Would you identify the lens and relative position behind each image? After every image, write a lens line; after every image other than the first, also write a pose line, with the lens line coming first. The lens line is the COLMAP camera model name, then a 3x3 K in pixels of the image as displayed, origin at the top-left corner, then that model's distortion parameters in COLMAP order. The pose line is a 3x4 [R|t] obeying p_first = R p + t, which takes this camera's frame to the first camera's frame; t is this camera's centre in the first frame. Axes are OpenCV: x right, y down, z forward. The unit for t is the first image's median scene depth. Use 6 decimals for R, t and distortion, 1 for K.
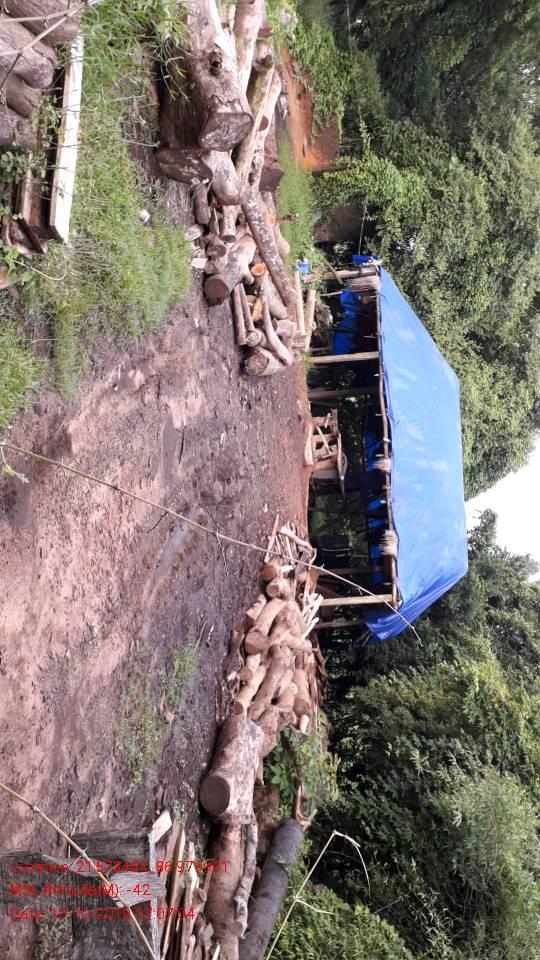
lens RADIAL K [[796.0, 0, 254.6], [0, 796.0, 475.3], [0, 0, 1]] dist [0.079753, -0.133995]
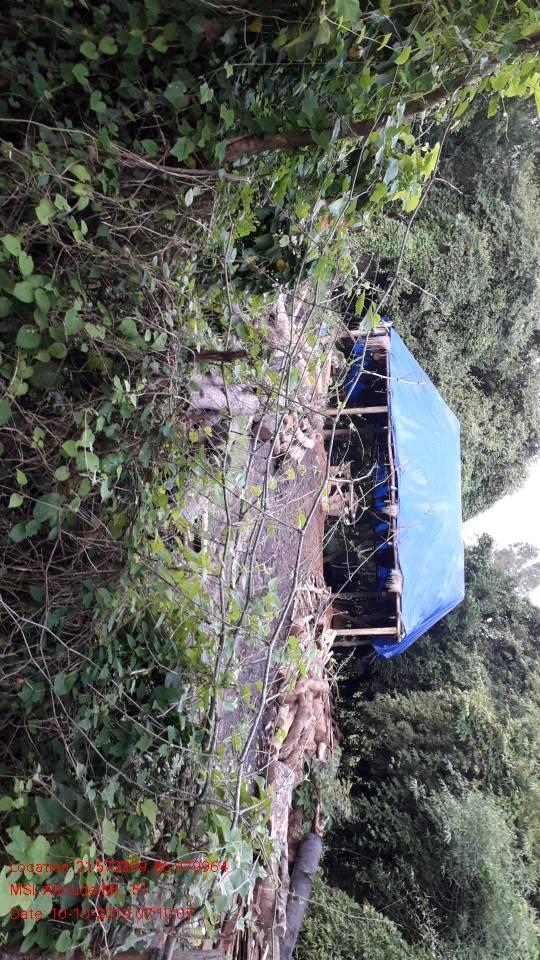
lens RADIAL K [[796.0, 0, 259.6], [0, 796.0, 475.8], [0, 0, 1]] dist [0.079753, -0.133995]
pose [[0.999952, 0.009546, -0.001996, -0.024025], [-0.009461, 0.999187, 0.039200, -0.106545], [0.002368, -0.039179, 0.999229, -0.137039]]
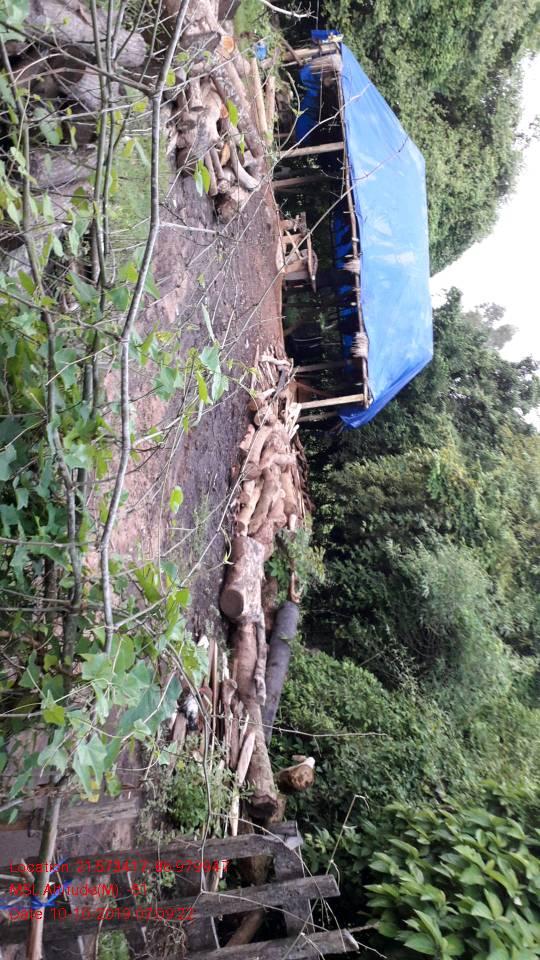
lens RADIAL K [[796.0, 0, 264.7], [0, 796.0, 488.4], [0, 0, 1]] dist [0.079753, -0.133995]
pose [[0.995742, -0.085229, 0.035124, -0.011738], [0.069775, 0.945845, 0.317031, -0.078447], [-0.060242, -0.313230, 0.947765, -0.065193]]
